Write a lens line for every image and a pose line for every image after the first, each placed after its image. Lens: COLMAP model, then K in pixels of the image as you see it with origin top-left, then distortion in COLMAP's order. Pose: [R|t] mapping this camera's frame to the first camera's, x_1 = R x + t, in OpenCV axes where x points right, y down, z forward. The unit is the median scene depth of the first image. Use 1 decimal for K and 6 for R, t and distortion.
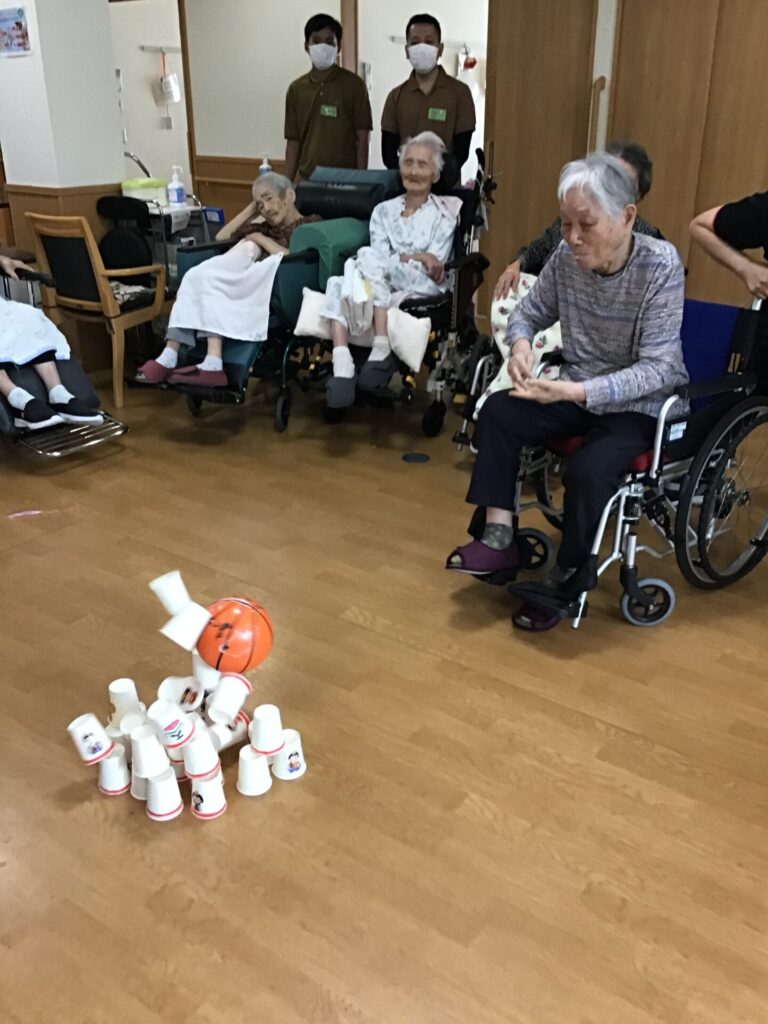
lens RADIAL K [[925.8, 0, 392.5], [0, 925.8, 503.5], [0, 0, 1]] dist [0.128818, -0.224203]
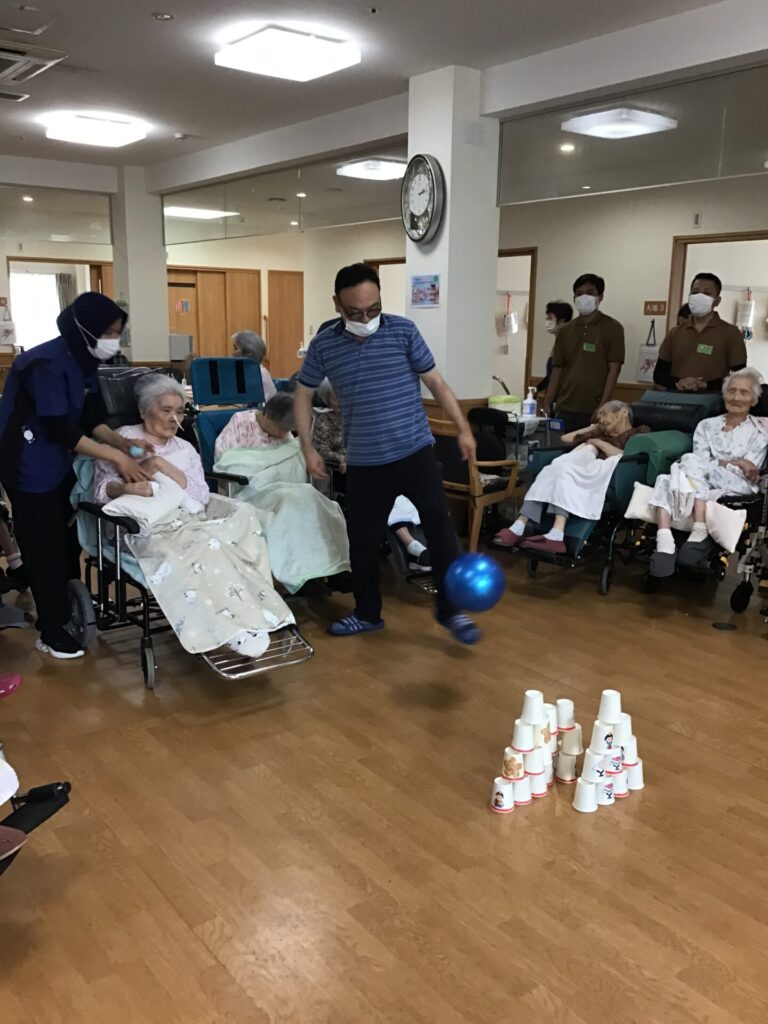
lens RADIAL K [[925.8, 0, 392.5], [0, 925.8, 503.5], [0, 0, 1]] dist [0.128818, -0.224203]
pose [[0.955143, 0.068677, -0.288070, -0.043121], [-0.127733, 0.973142, -0.191519, 0.077936], [0.267180, 0.219724, 0.938262, -0.254442]]
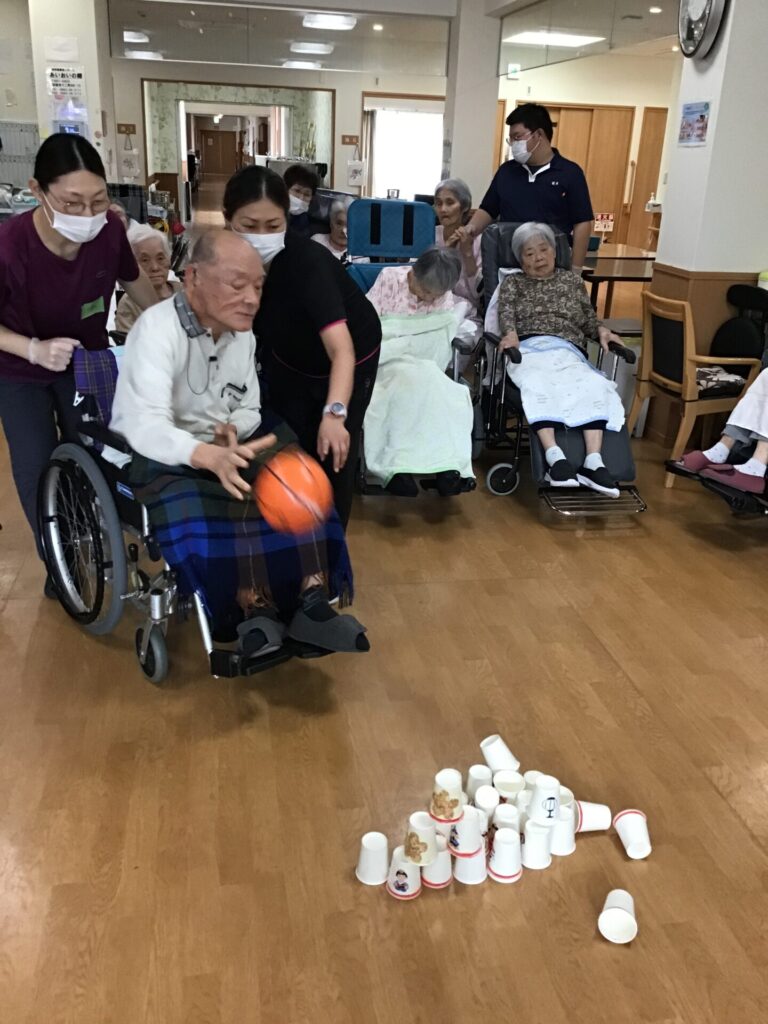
lens RADIAL K [[925.8, 0, 392.5], [0, 925.8, 503.5], [0, 0, 1]] dist [0.128818, -0.224203]
pose [[0.722439, 0.268954, -0.636982, 0.156020], [-0.311190, 0.949144, 0.047820, -0.046991], [0.617449, 0.163675, 0.769394, 0.050591]]
